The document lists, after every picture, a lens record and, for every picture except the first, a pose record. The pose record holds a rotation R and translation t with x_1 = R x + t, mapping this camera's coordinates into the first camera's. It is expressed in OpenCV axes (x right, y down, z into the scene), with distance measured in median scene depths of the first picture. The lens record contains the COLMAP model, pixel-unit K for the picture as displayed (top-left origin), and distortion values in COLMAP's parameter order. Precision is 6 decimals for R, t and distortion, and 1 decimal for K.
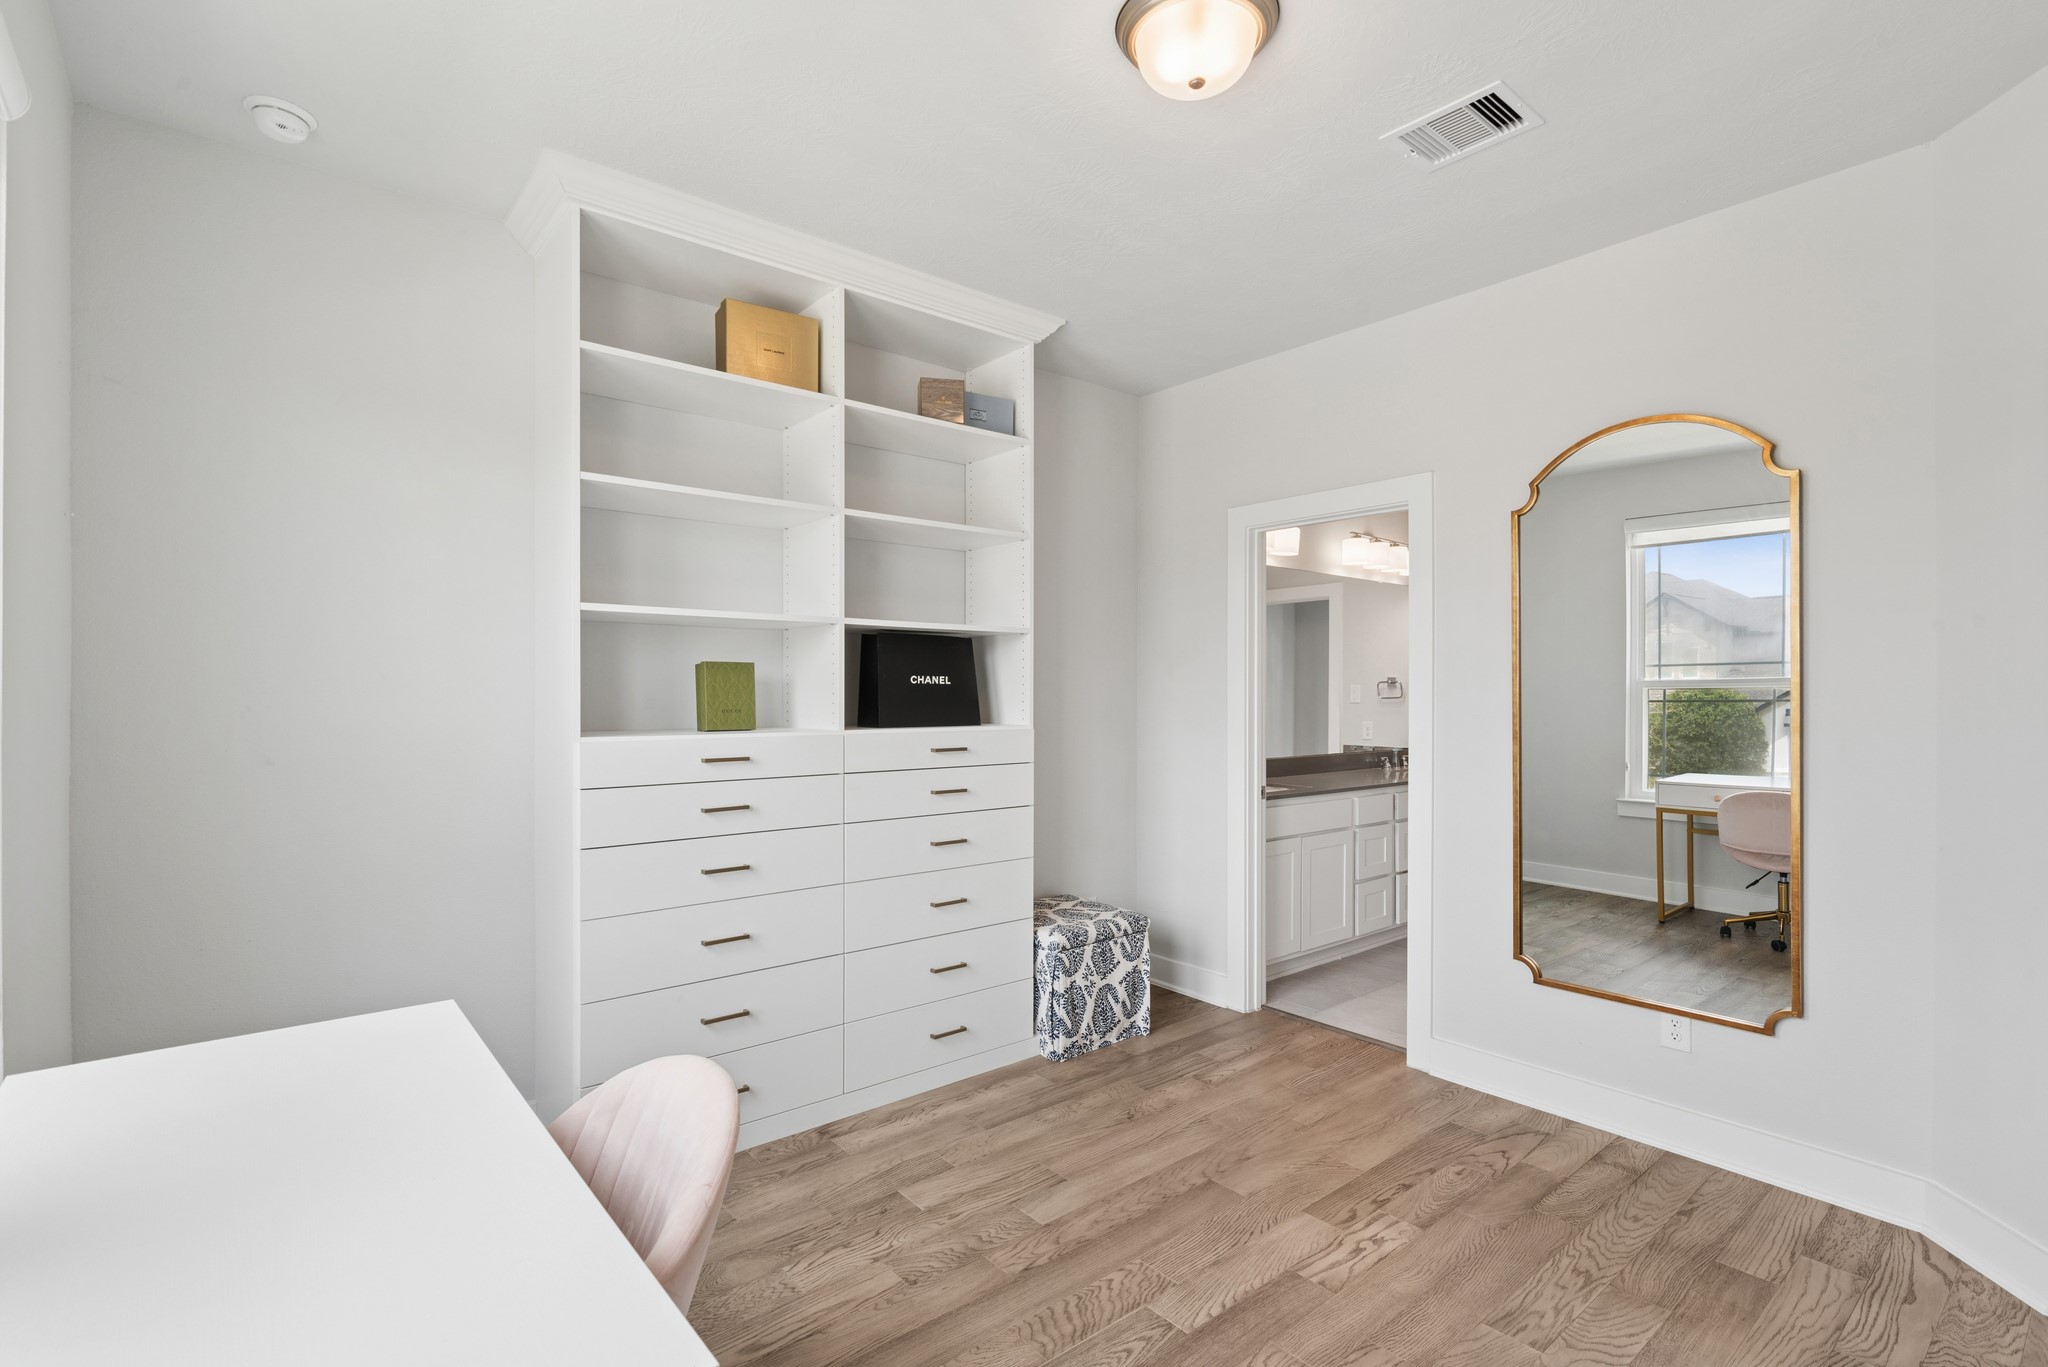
lens RADIAL K [[960.1, 0, 1021.2], [0, 960.1, 690.4], [0, 0, 1]] dist [0.002080, -0.003837]
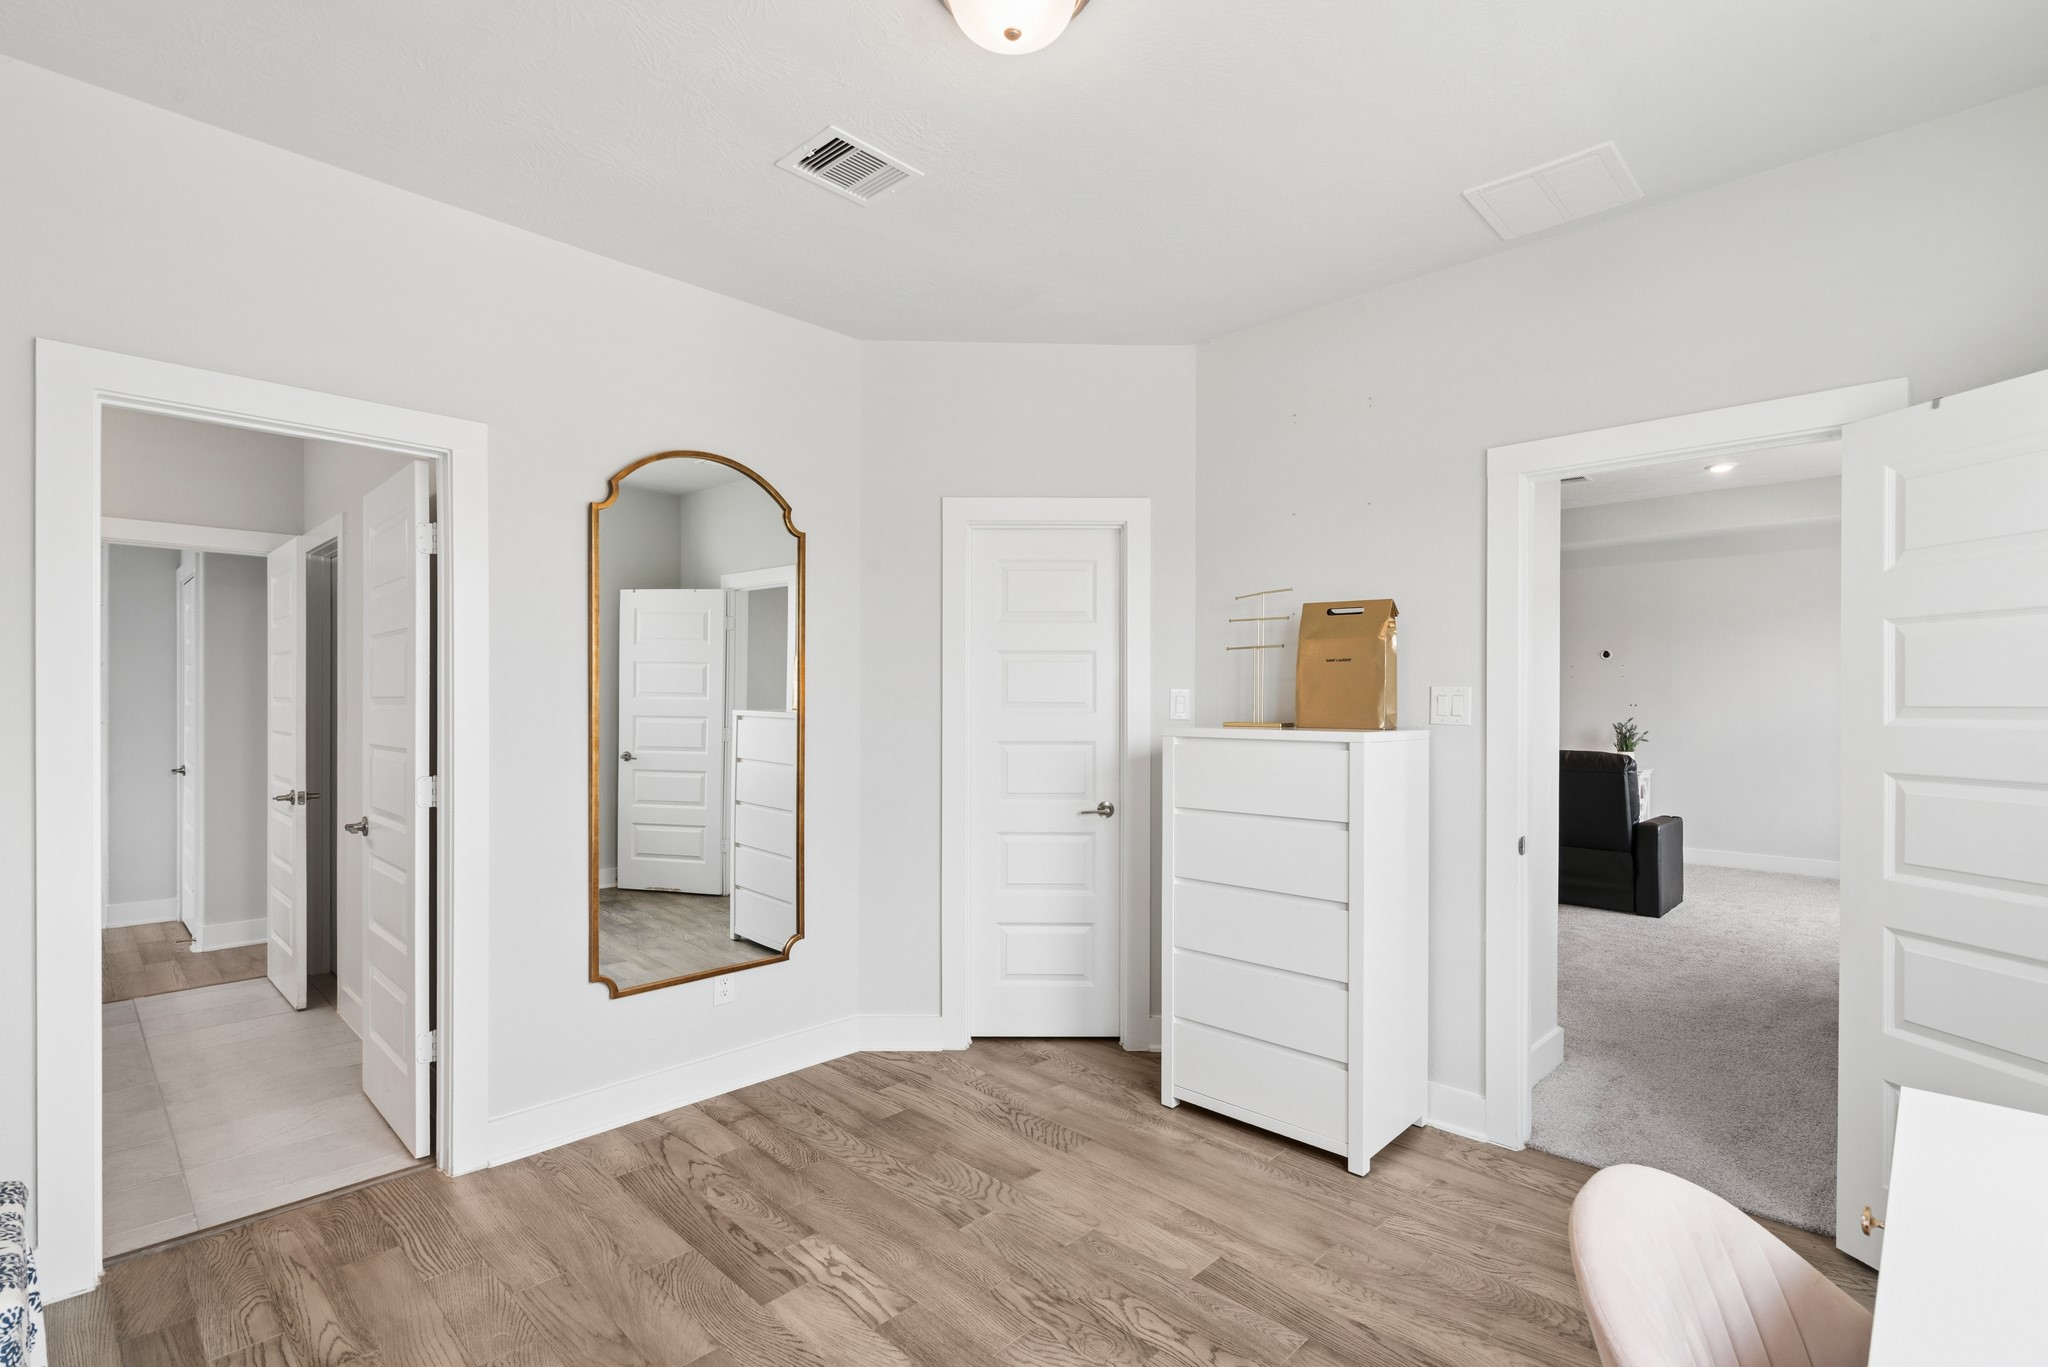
lens RADIAL K [[960.1, 0, 1019.7], [0, 960.1, 689.7], [0, 0, 1]] dist [0.002080, -0.003837]
pose [[-0.104976, 0.004180, 0.994466, -0.565271], [-0.002224, 0.999988, -0.004438, -0.004254], [-0.994472, -0.002678, -0.104965, 0.832519]]
